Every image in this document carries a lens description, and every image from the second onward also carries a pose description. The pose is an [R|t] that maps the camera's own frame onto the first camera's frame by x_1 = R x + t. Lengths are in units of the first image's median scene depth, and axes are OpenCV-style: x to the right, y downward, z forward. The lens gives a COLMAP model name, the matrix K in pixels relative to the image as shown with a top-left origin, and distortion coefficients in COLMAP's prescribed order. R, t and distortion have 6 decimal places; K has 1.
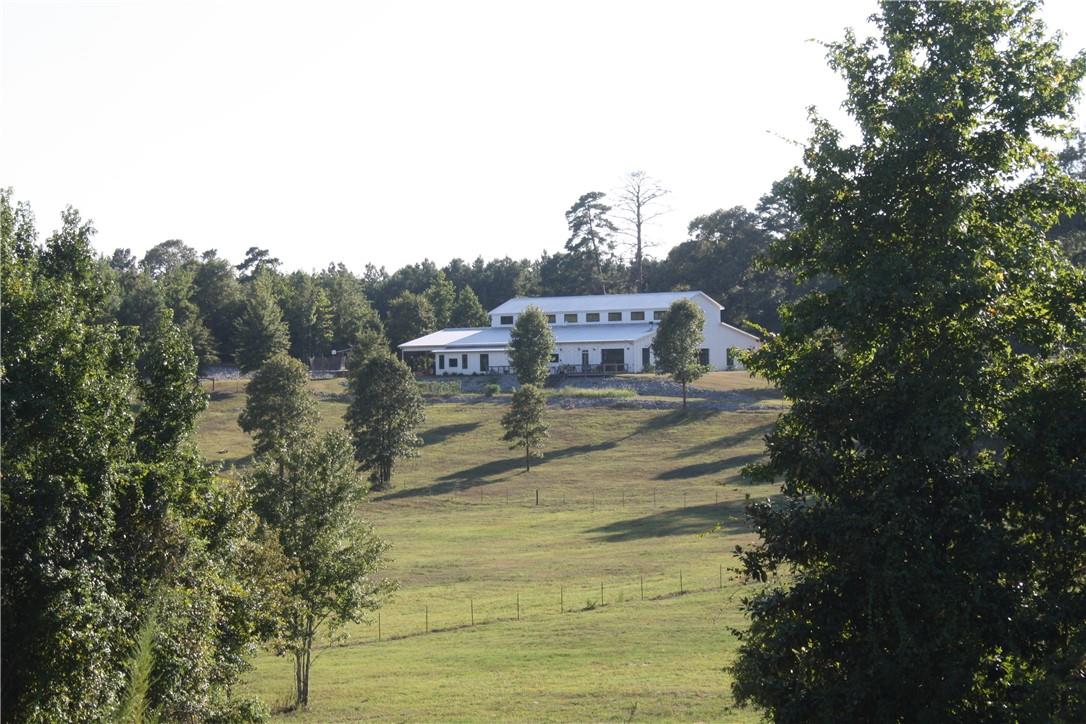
lens RADIAL K [[2792.4, 0, 541.9], [0, 2792.4, 362.5], [0, 0, 1]] dist [0.078224, 0.000000]
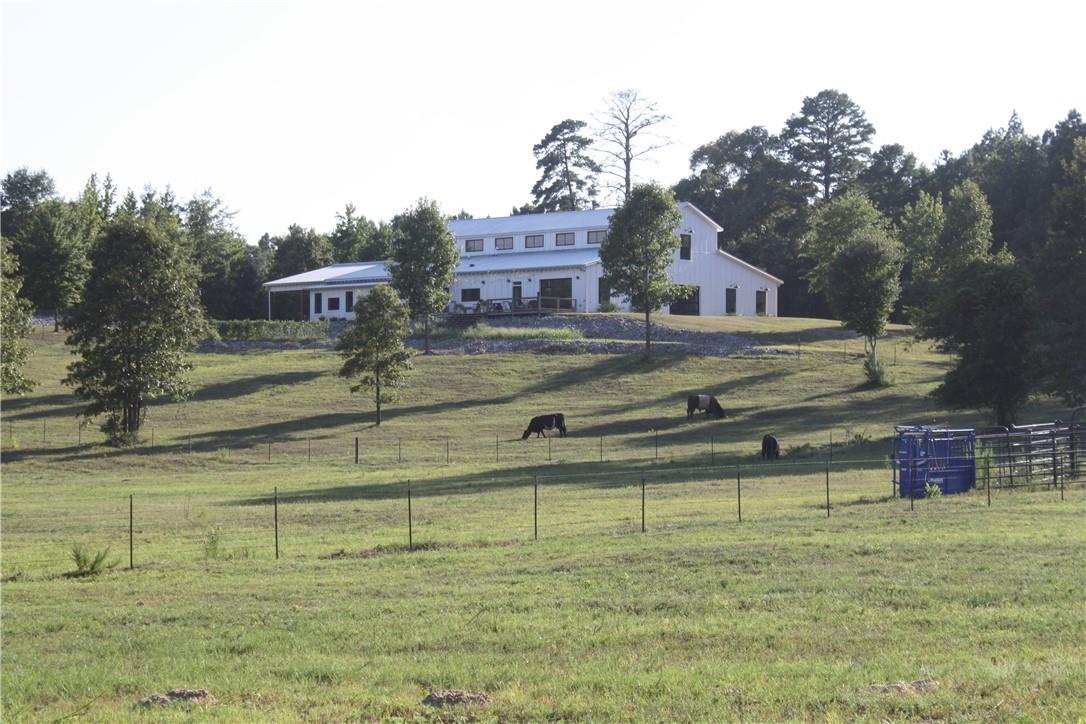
lens RADIAL K [[2792.4, 0, 544.2], [0, 2792.4, 361.3], [0, 0, 1]] dist [0.078224, 0.000000]
pose [[0.999689, 0.016446, -0.018724, 0.034121], [-0.016934, 0.999512, -0.026234, 0.031888], [0.018283, 0.026543, 0.999480, 0.304283]]
